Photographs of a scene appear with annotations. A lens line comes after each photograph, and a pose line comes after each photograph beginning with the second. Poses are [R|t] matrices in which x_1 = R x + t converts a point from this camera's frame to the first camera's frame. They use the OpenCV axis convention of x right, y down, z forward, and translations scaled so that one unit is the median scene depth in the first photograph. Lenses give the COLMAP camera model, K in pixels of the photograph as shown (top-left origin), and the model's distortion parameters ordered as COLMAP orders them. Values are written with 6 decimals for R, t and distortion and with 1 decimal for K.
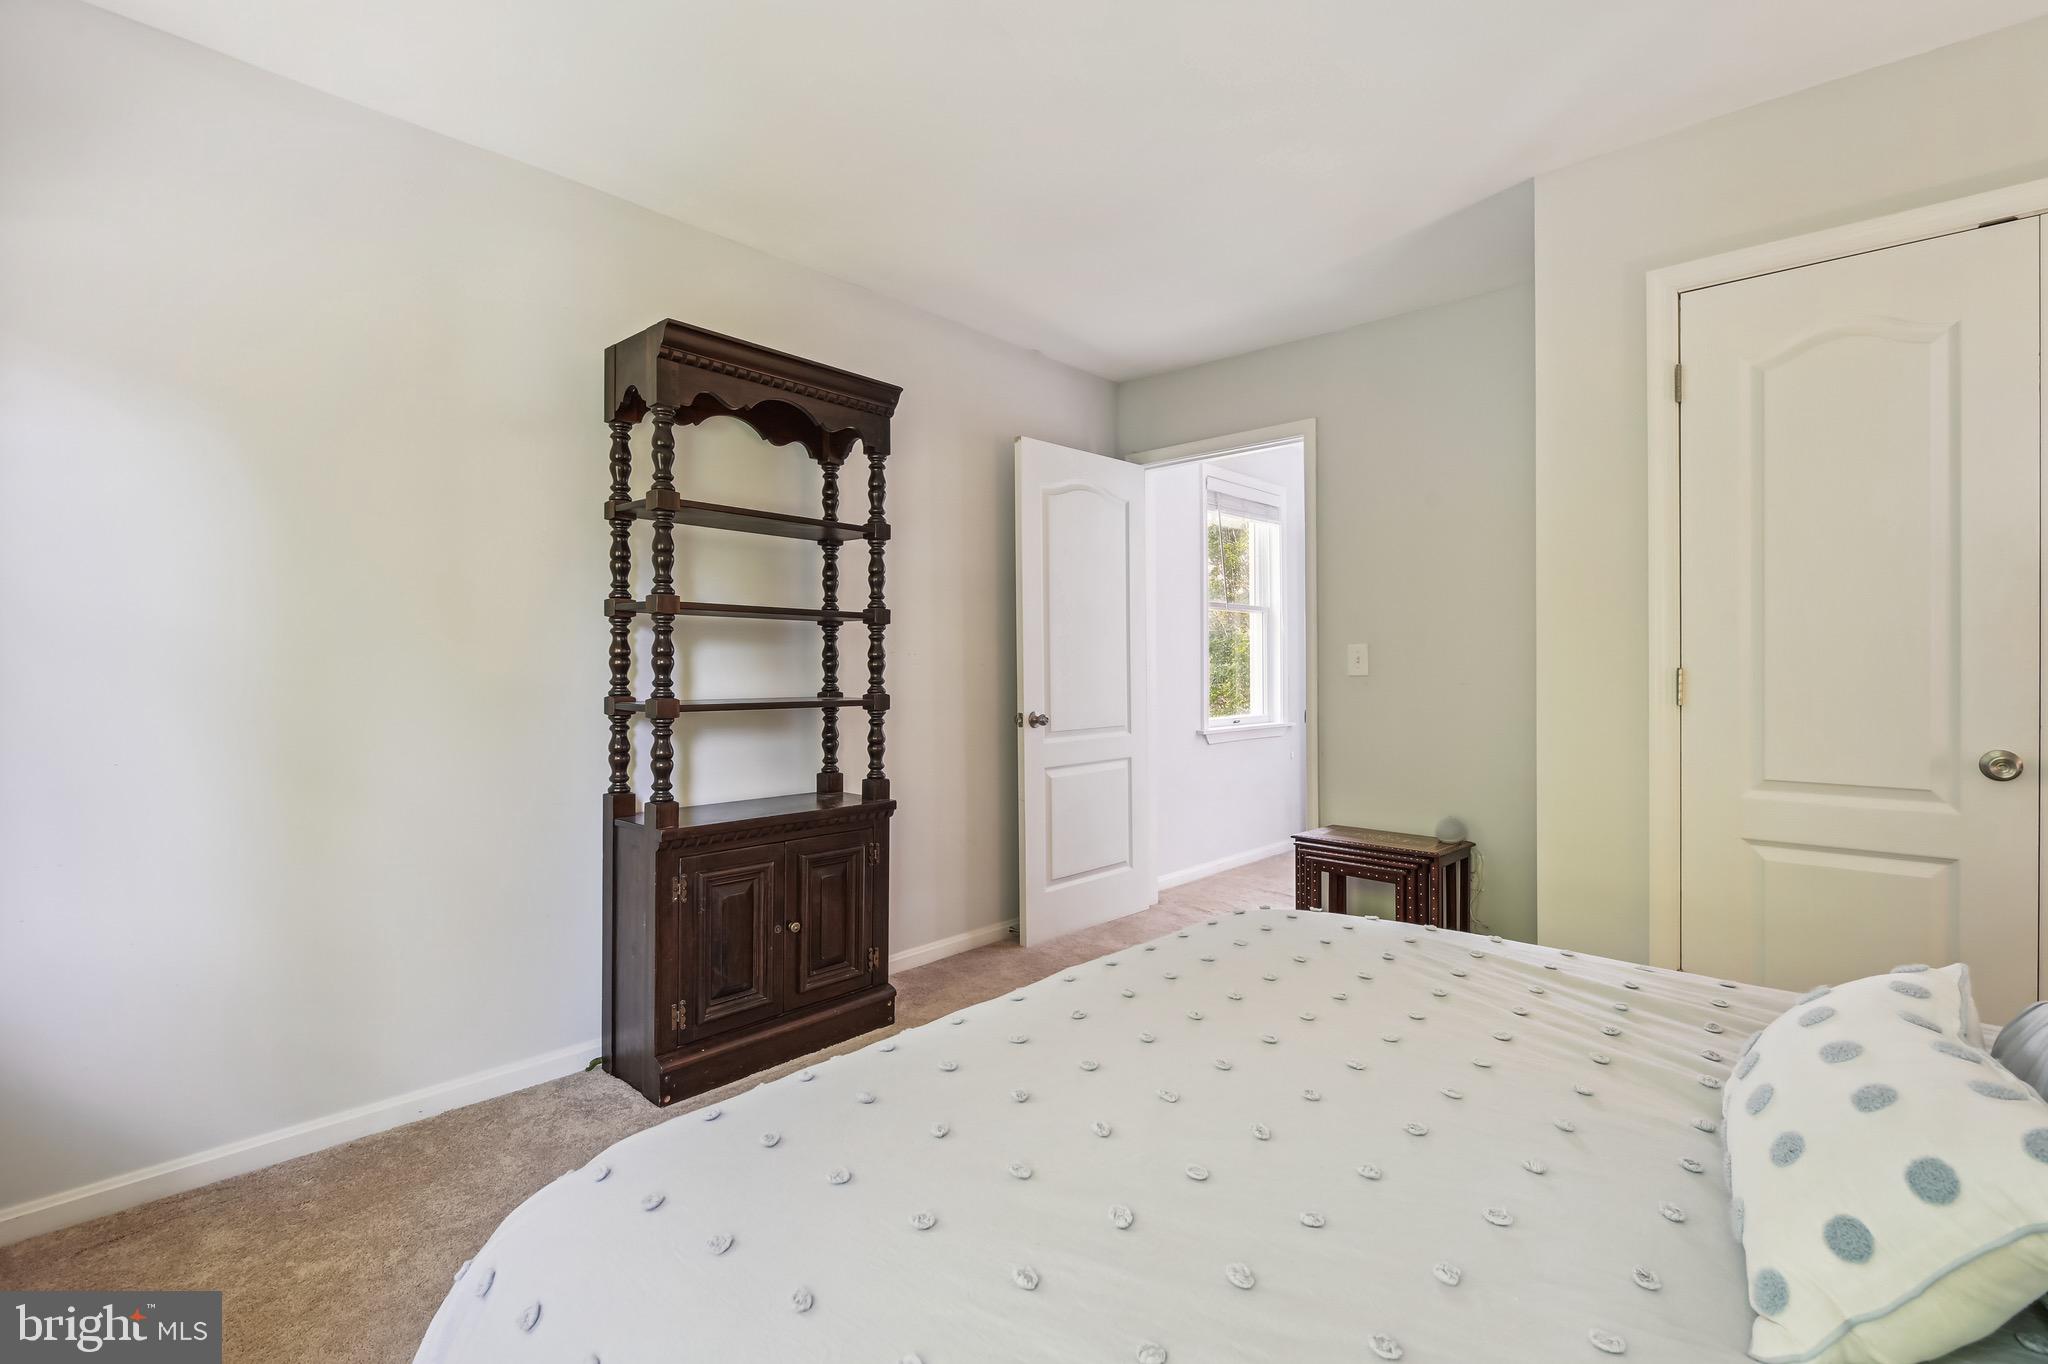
lens RADIAL K [[937.5, 0, 1046.6], [0, 937.5, 681.7], [0, 0, 1]] dist [-0.005941, -0.000917]
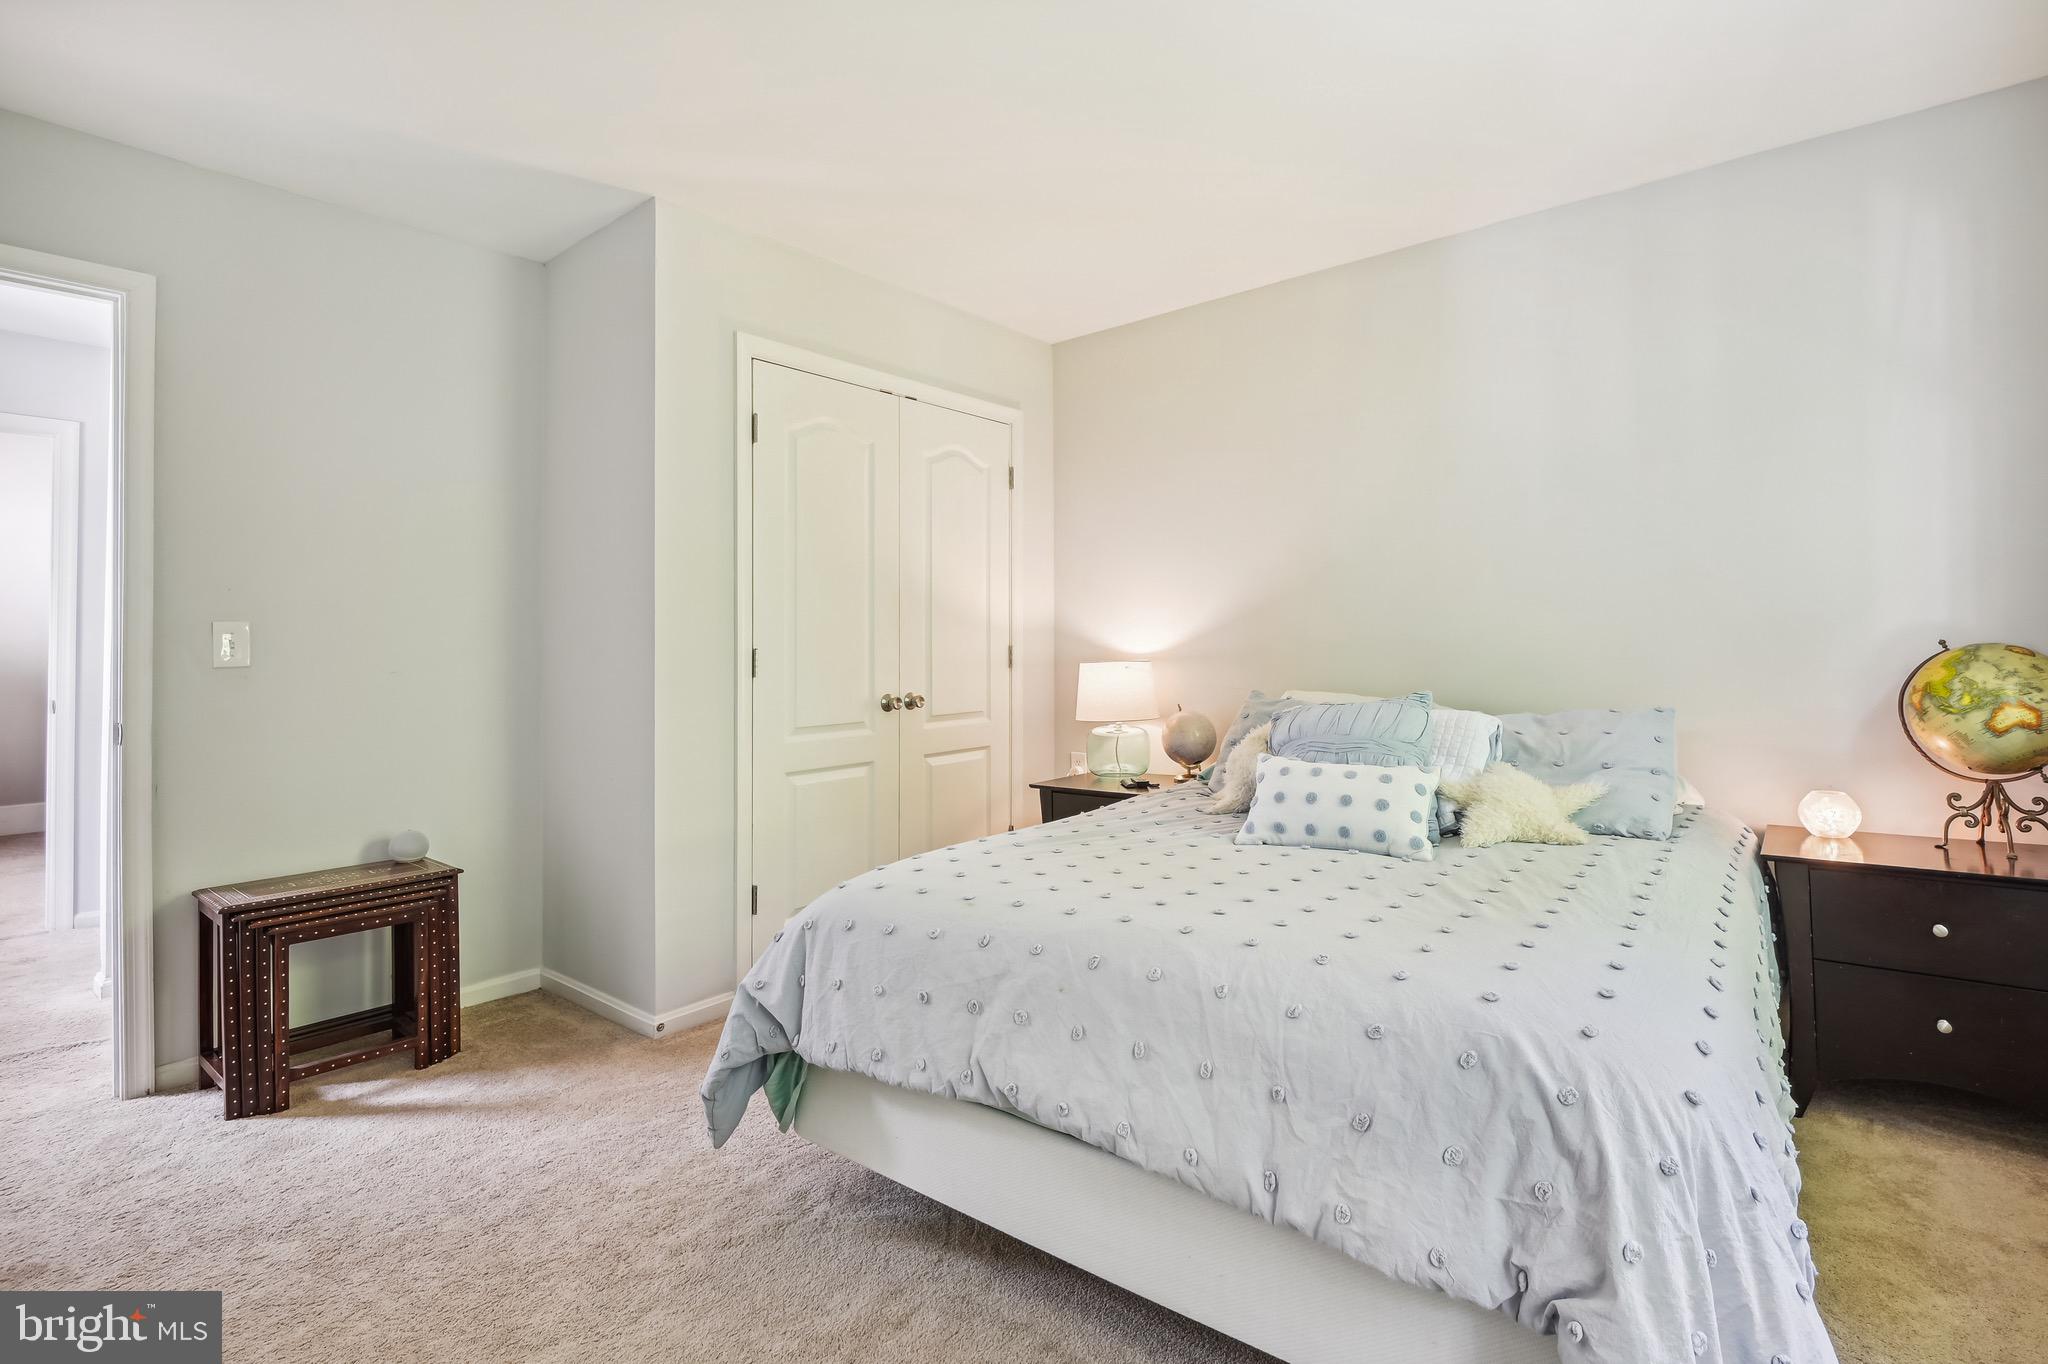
lens RADIAL K [[933.1, 0, 1046.0], [0, 933.1, 650.6], [0, 0, 1]] dist [0.019573, -0.015068]
pose [[-0.040407, -0.003725, 0.999176, -0.651353], [0.032138, 0.999471, 0.005025, -0.005853], [-0.998666, 0.032315, -0.040266, 0.679182]]
